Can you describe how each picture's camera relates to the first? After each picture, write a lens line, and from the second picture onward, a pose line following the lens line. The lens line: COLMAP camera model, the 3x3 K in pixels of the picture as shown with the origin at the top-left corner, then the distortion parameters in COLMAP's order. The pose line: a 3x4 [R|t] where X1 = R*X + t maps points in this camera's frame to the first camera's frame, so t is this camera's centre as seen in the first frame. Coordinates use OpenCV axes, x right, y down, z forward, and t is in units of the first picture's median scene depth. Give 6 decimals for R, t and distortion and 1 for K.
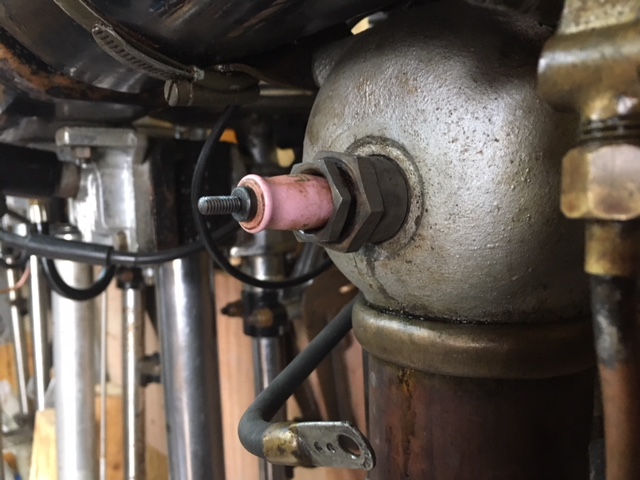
lens RADIAL K [[551.3, 0, 320.0], [0, 551.3, 240.0], [0, 0, 1]] dist [0.068724, -0.122874]
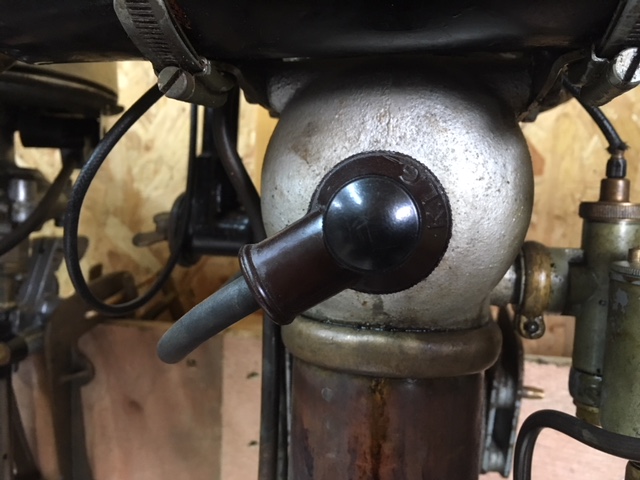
lens RADIAL K [[551.3, 0, 320.0], [0, 551.3, 240.0], [0, 0, 1]] dist [0.068724, -0.122874]
pose [[0.788342, 0.028887, 0.614559, -0.742554], [-0.009657, 0.999355, -0.034587, -0.000640], [-0.615162, 0.021332, 0.788112, 0.255397]]
